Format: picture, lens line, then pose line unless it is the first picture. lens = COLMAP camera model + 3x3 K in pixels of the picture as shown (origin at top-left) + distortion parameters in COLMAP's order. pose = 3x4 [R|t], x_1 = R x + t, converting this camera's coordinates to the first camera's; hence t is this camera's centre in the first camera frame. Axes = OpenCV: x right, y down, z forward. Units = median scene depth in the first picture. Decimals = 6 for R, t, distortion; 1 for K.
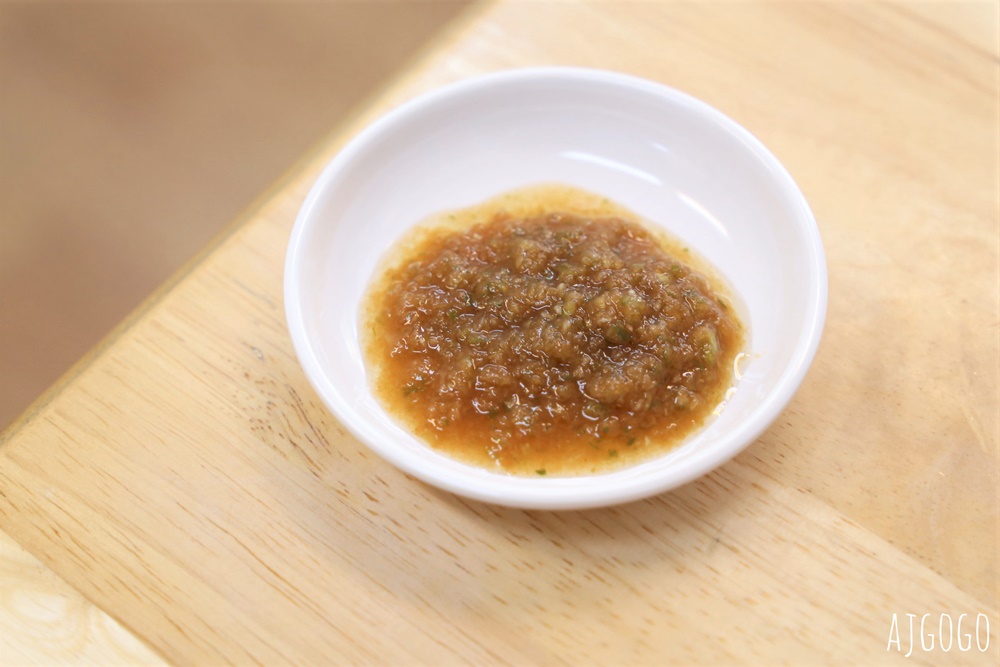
lens RADIAL K [[1974.7, 0, 500.0], [0, 1974.7, 333.5], [0, 0, 1]] dist [-0.030969, 0.054133]
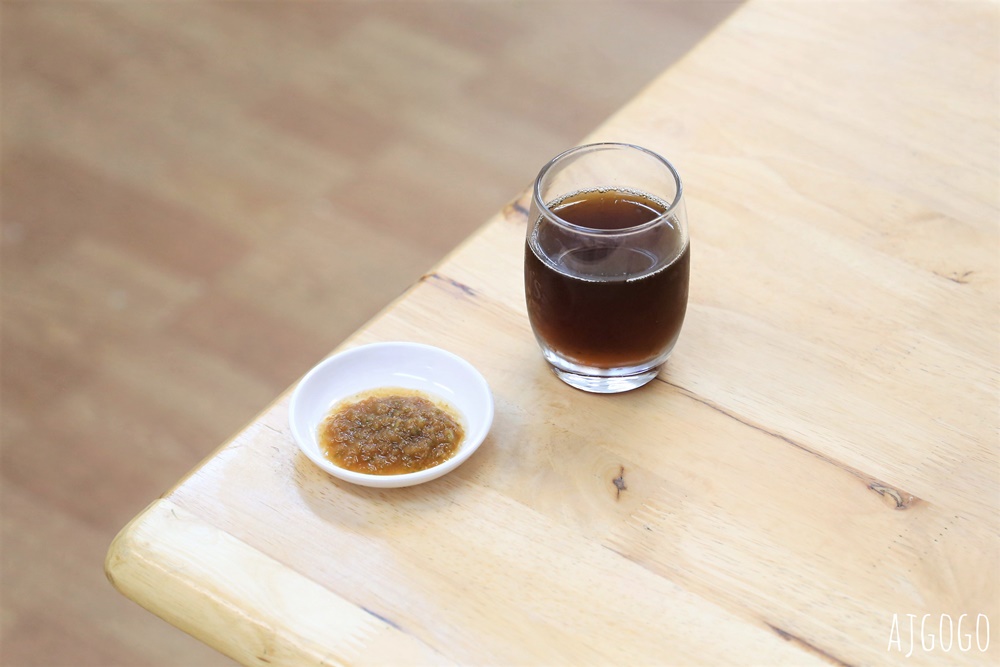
lens RADIAL K [[2652.5, 0, 500.0], [0, 2652.5, 333.5], [0, 0, 1]] dist [0.059627, 0.088242]
pose [[0.999562, -0.020157, 0.021676, 0.098592], [0.024860, 0.969181, -0.245094, 0.746141], [-0.016067, 0.245525, 0.969257, -2.477323]]
